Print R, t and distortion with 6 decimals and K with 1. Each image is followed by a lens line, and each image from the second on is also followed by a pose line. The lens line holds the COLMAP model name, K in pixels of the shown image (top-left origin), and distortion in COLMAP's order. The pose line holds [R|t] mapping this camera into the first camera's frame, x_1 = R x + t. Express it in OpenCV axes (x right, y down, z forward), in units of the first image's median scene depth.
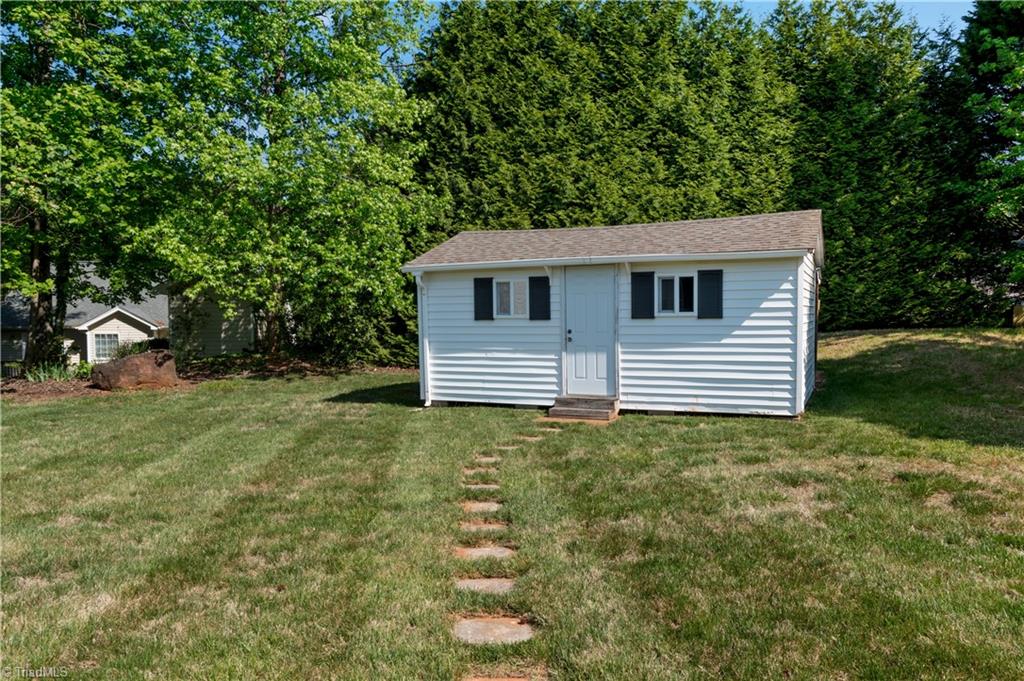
lens RADIAL K [[713.4, 0, 522.6], [0, 713.4, 348.2], [0, 0, 1]] dist [-0.012904, 0.012708]
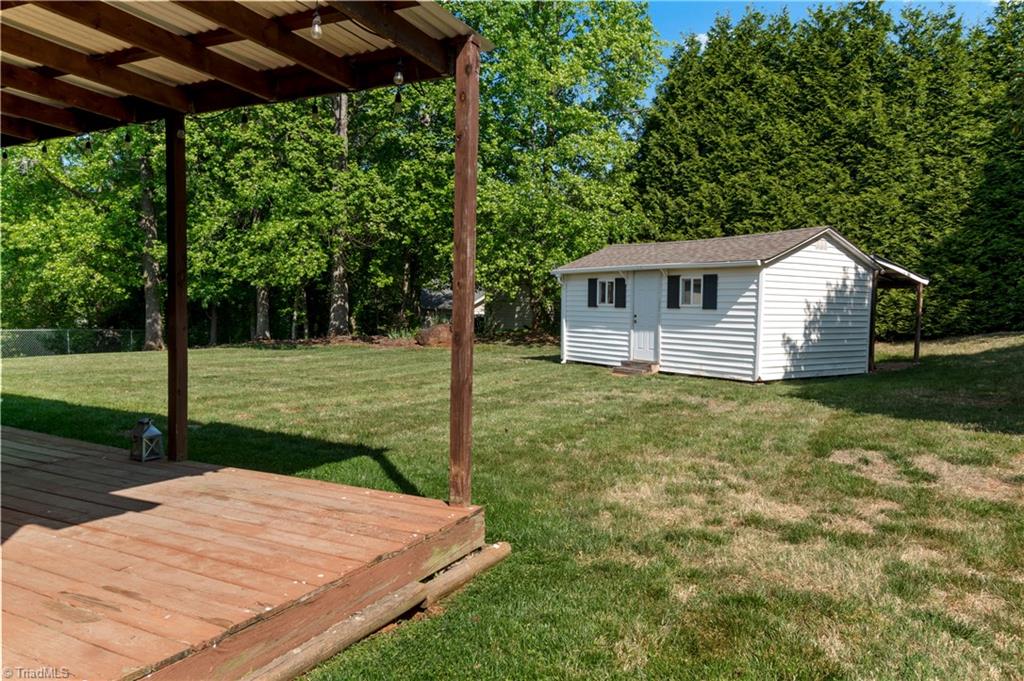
lens RADIAL K [[713.4, 0, 521.1], [0, 713.4, 336.3], [0, 0, 1]] dist [-0.012904, 0.012708]
pose [[0.847642, 0.048066, -0.528387, 0.369859], [-0.051044, 0.998656, 0.008960, 0.009759], [0.528108, 0.019376, 0.848956, -0.204475]]
